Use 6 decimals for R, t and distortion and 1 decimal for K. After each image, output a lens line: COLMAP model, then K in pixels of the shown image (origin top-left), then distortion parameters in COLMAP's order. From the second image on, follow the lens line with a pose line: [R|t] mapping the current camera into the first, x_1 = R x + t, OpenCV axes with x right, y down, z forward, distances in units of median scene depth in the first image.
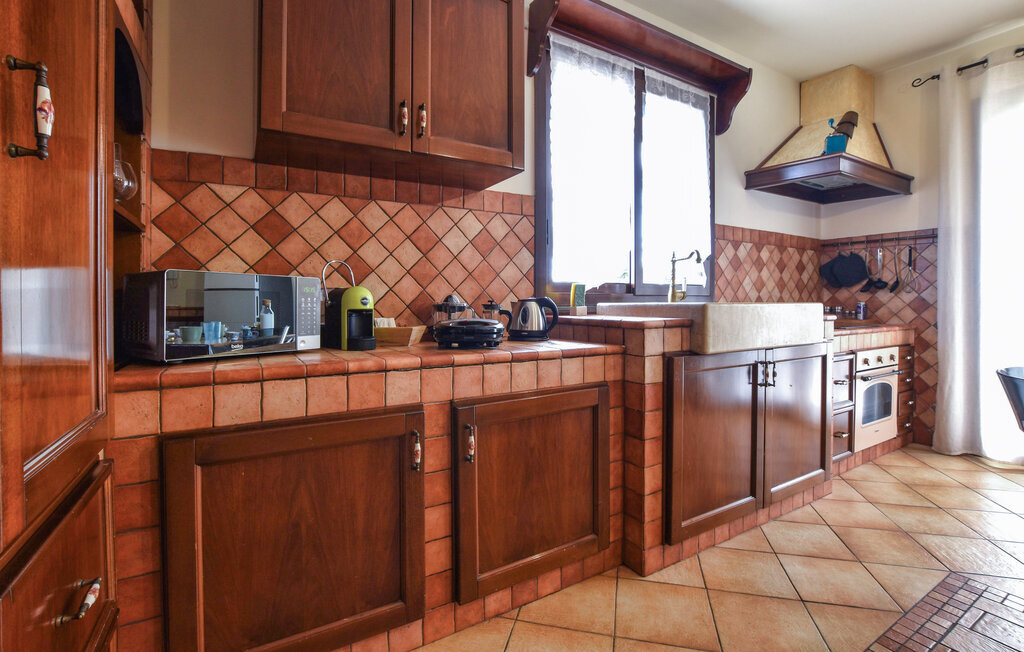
lens RADIAL K [[466.4, 0, 512.1], [0, 466.4, 305.1], [0, 0, 1]] dist [-0.050027, 0.019188]
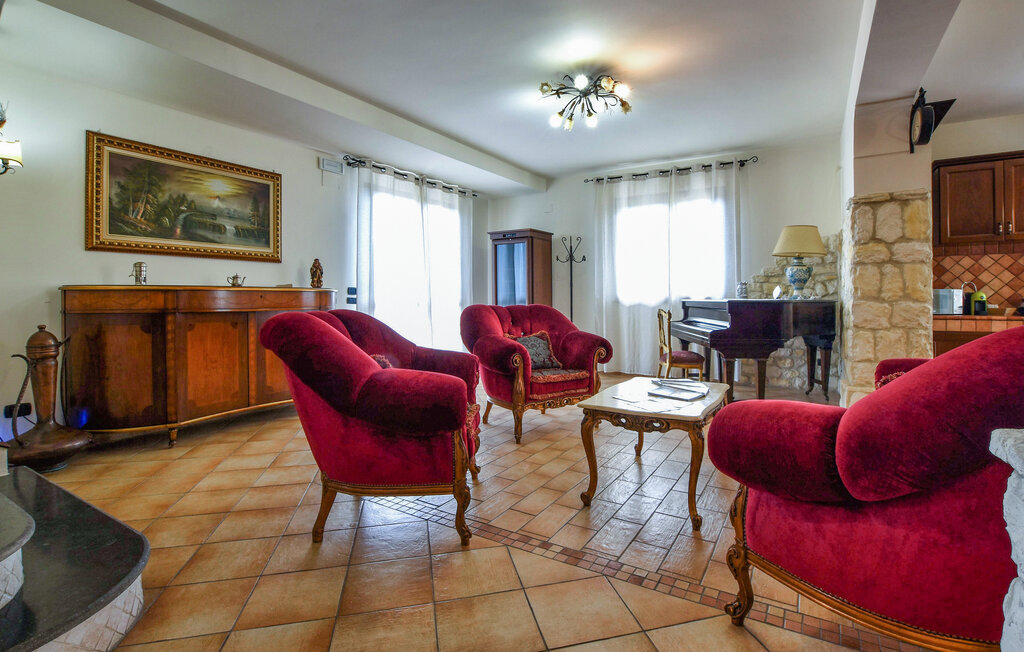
lens RADIAL K [[473.3, 0, 531.0], [0, 473.3, 301.3], [0, 0, 1]] dist [-0.046240, 0.013414]
pose [[0.483310, 0.005030, -0.875435, 0.609465], [-0.002886, 0.999987, 0.004153, 0.009742], [0.875444, 0.000519, 0.483319, -2.111374]]
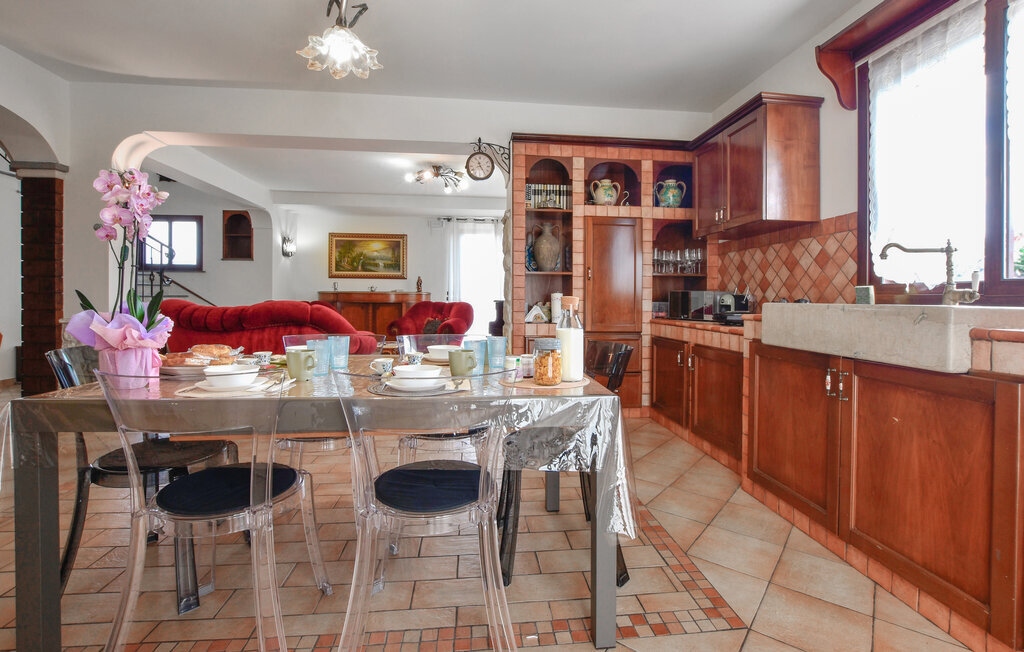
lens RADIAL K [[473.3, 0, 531.0], [0, 473.3, 301.3], [0, 0, 1]] dist [-0.046240, 0.013414]
pose [[-0.407194, 0.002058, -0.913339, 1.692447], [-0.014971, 0.999848, 0.008927, -0.009852], [0.913219, 0.017308, -0.407101, 0.860746]]
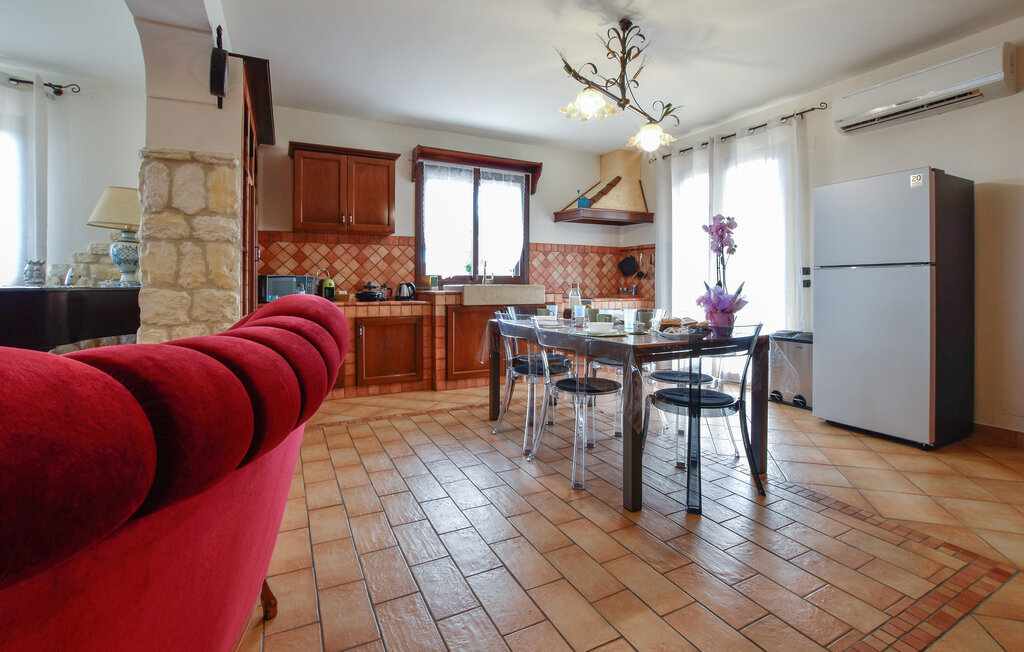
lens RADIAL K [[464.1, 0, 513.0], [0, 464.1, 288.0], [0, 0, 1]] dist [-0.046205, 0.011638]
pose [[0.997478, 0.002095, -0.070952, 0.787359], [-0.001994, 0.999997, 0.001491, 0.006311], [0.070955, -0.001346, 0.997479, -1.365579]]
